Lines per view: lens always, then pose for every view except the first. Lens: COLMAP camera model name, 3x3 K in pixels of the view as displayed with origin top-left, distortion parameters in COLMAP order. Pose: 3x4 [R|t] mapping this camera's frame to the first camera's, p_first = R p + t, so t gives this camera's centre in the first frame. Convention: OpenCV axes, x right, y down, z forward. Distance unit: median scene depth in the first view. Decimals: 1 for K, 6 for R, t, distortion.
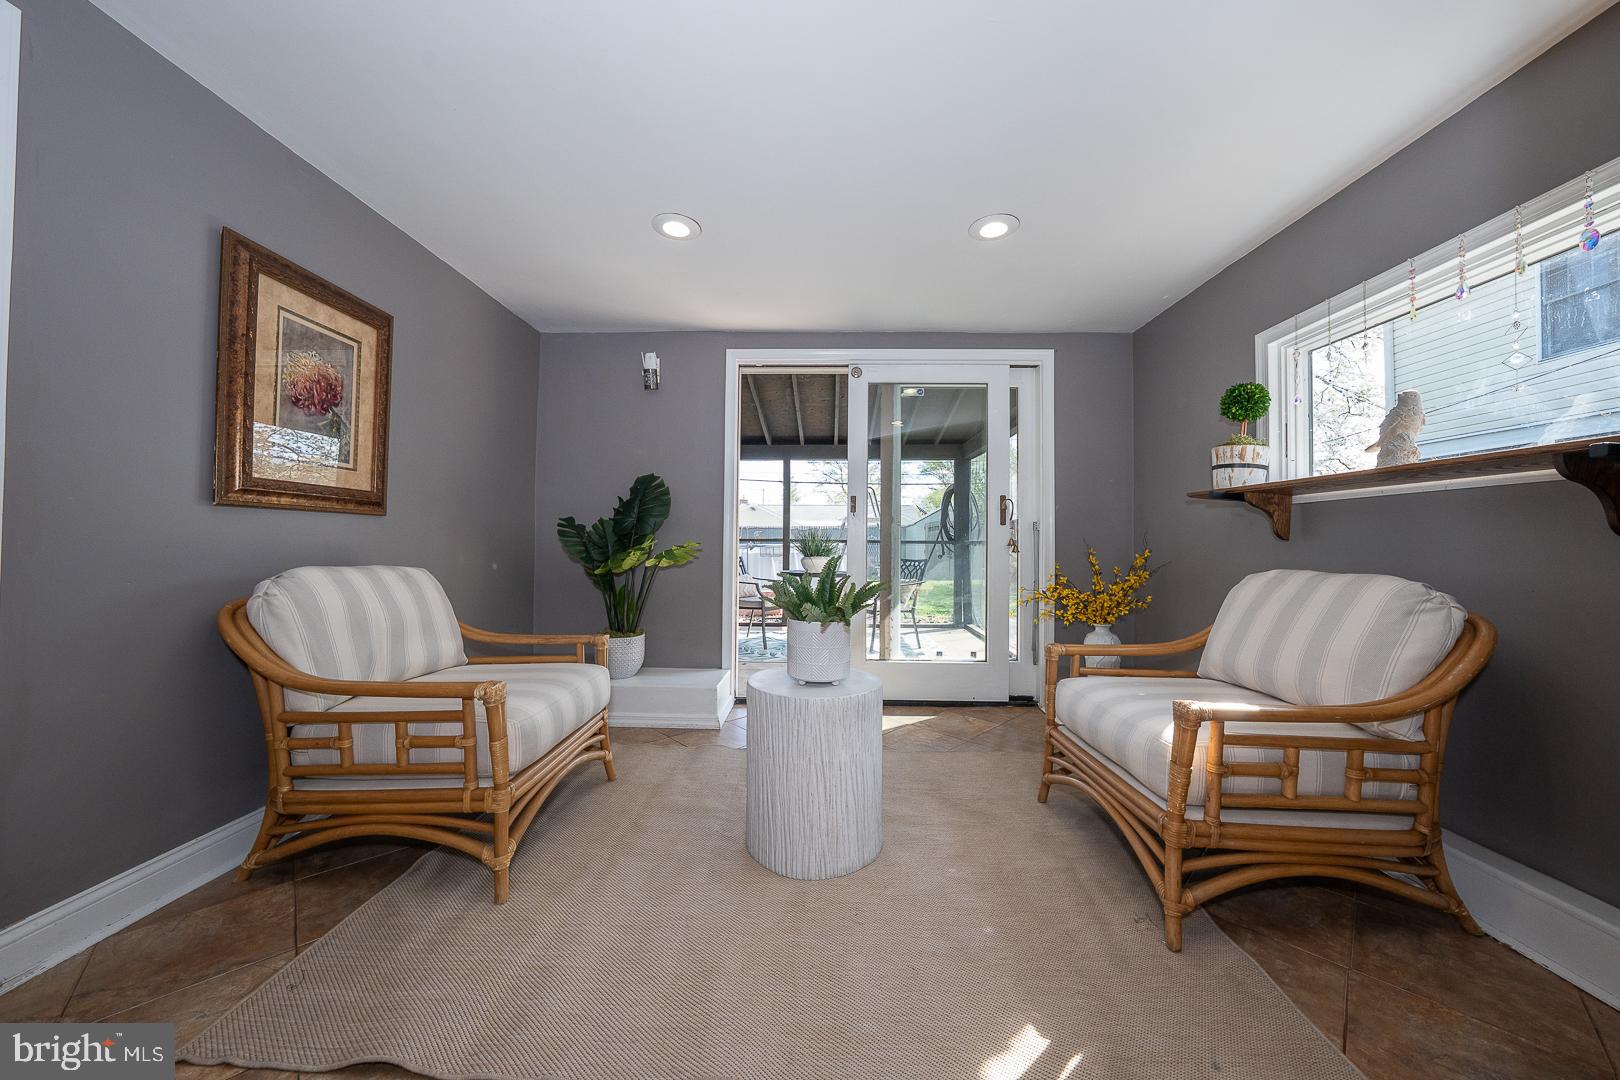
lens RADIAL K [[557.3, 0, 808.8], [0, 557.3, 533.6], [0, 0, 1]] dist [-0.030232, 0.007312]
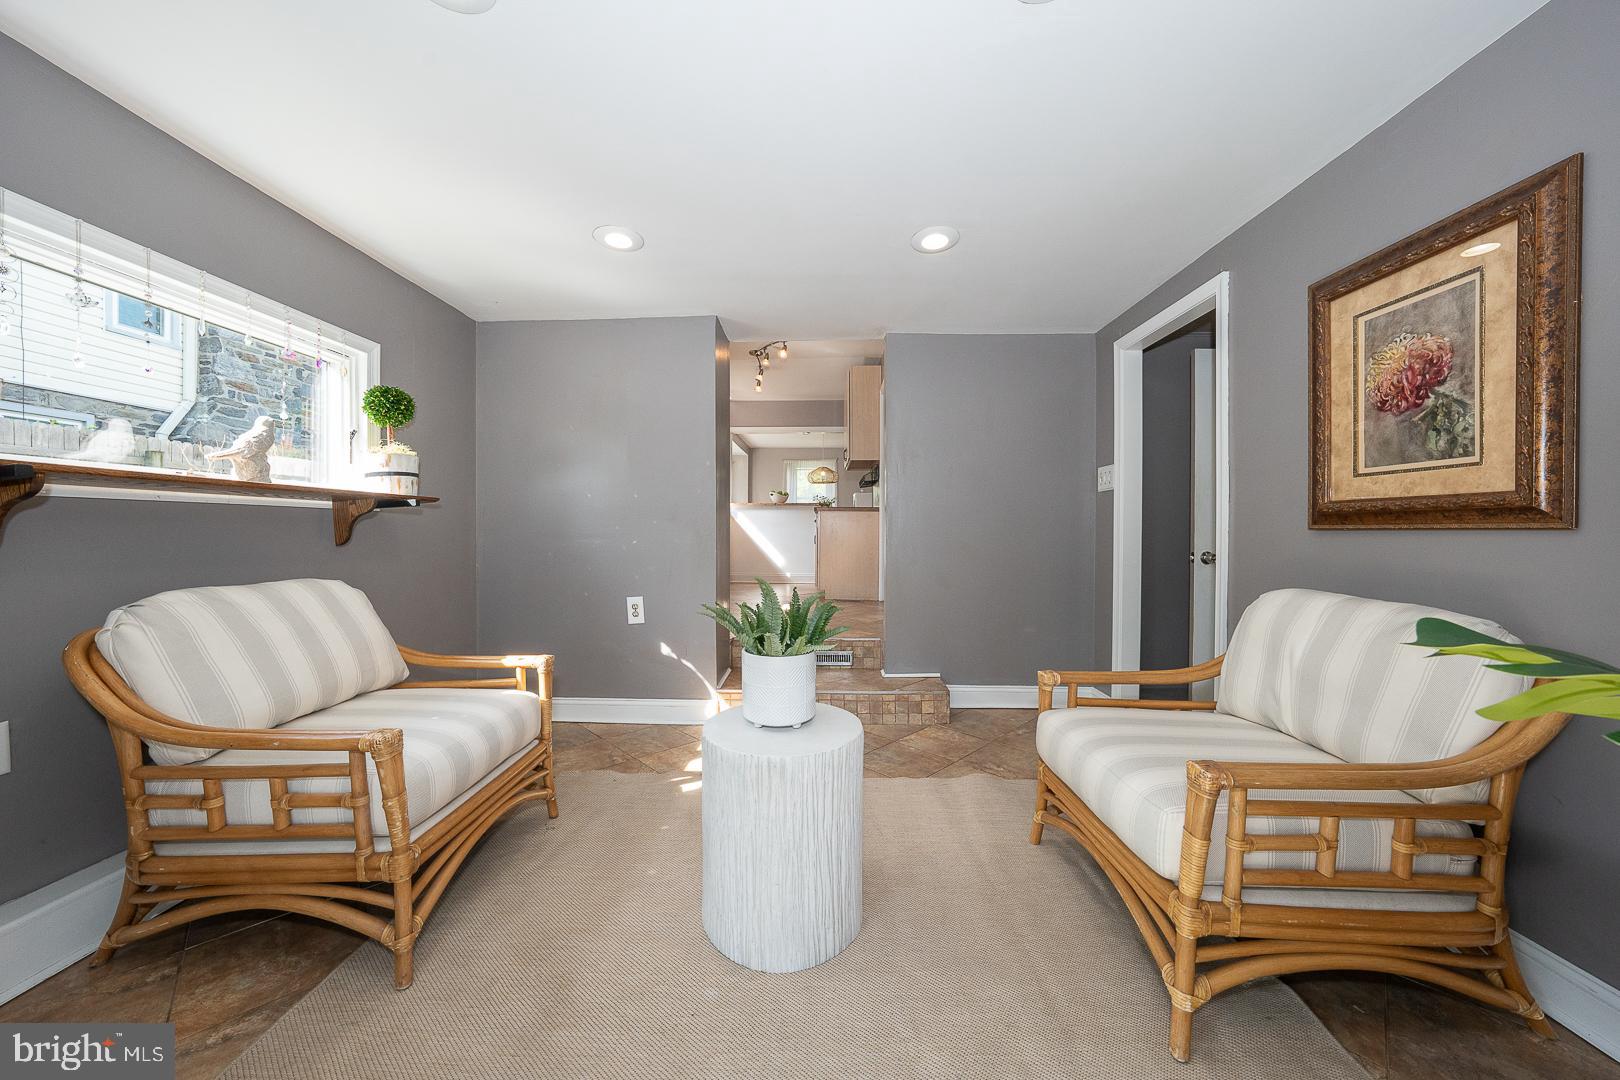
lens RADIAL K [[557.3, 0, 808.8], [0, 557.3, 533.6], [0, 0, 1]] dist [-0.030232, 0.007312]
pose [[-0.999944, -0.010548, -0.000118, -0.016254], [-0.010547, 0.999909, -0.008439, -0.015253], [0.000207, -0.008437, -0.999964, 1.490501]]
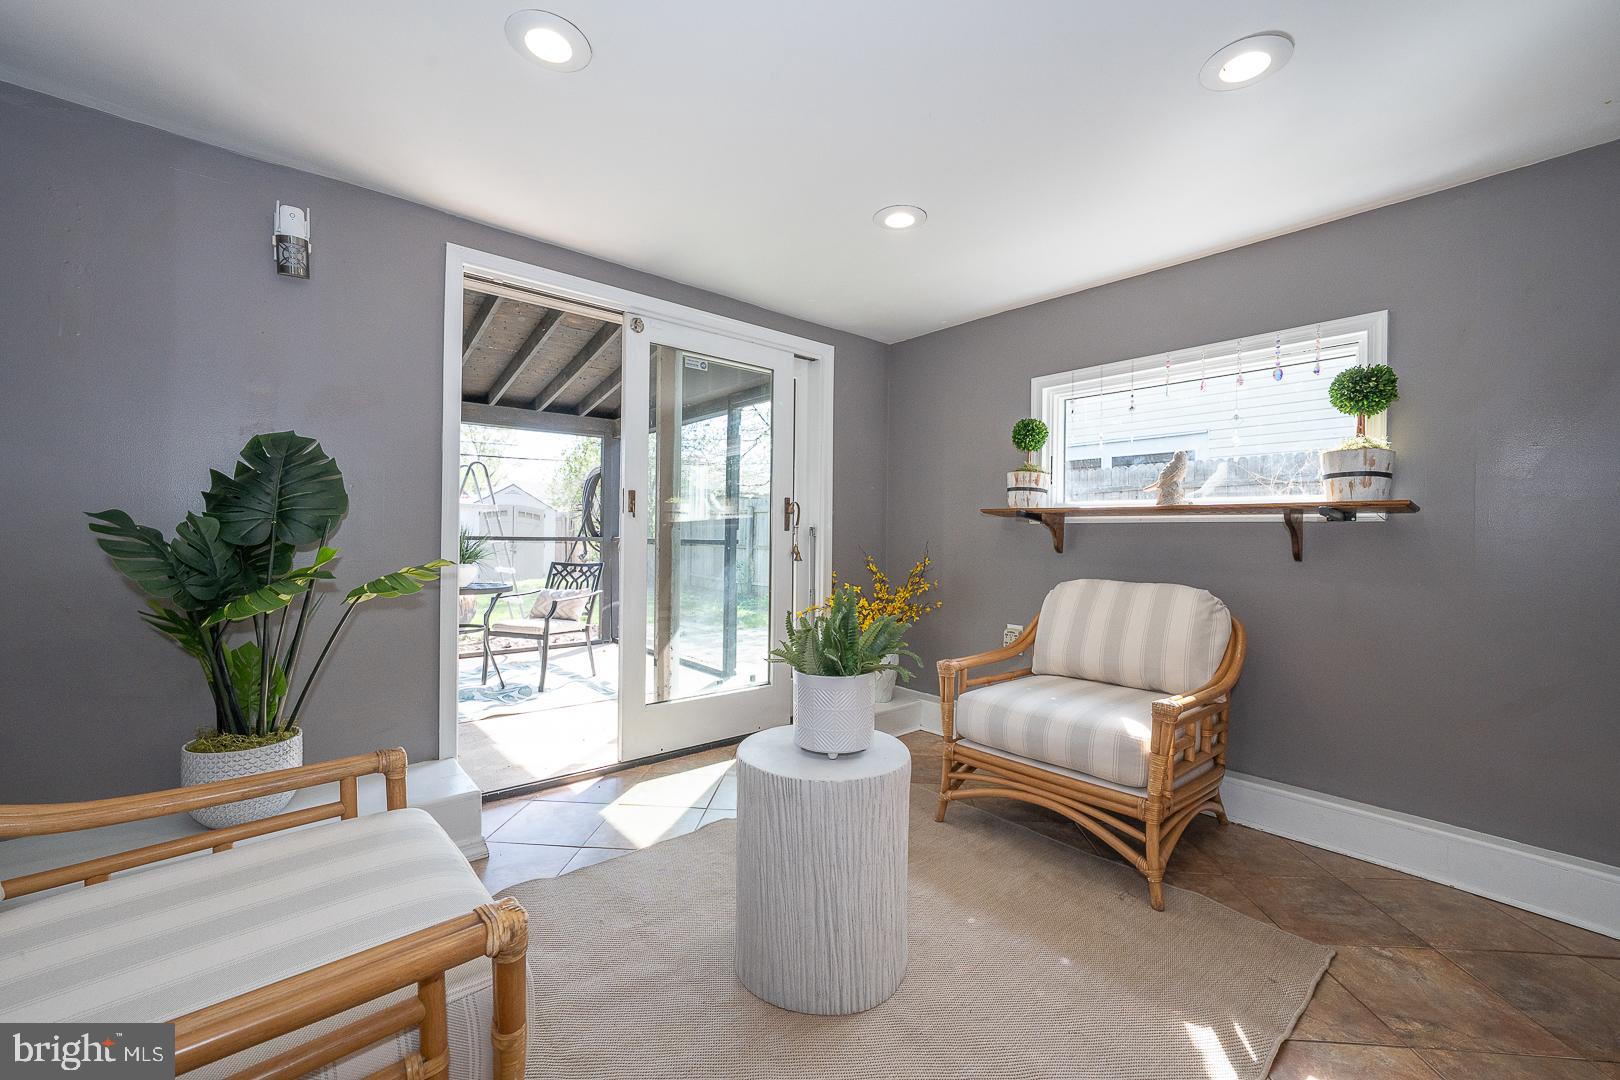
lens RADIAL K [[656.0, 0, 809.1], [0, 656.0, 533.3], [0, 0, 1]] dist [-0.004996, 0.000001]
pose [[0.738121, 0.003505, 0.674659, -0.505891], [-0.018724, 0.999708, 0.015292, -0.041512], [-0.674409, -0.023920, 0.737971, 0.276337]]
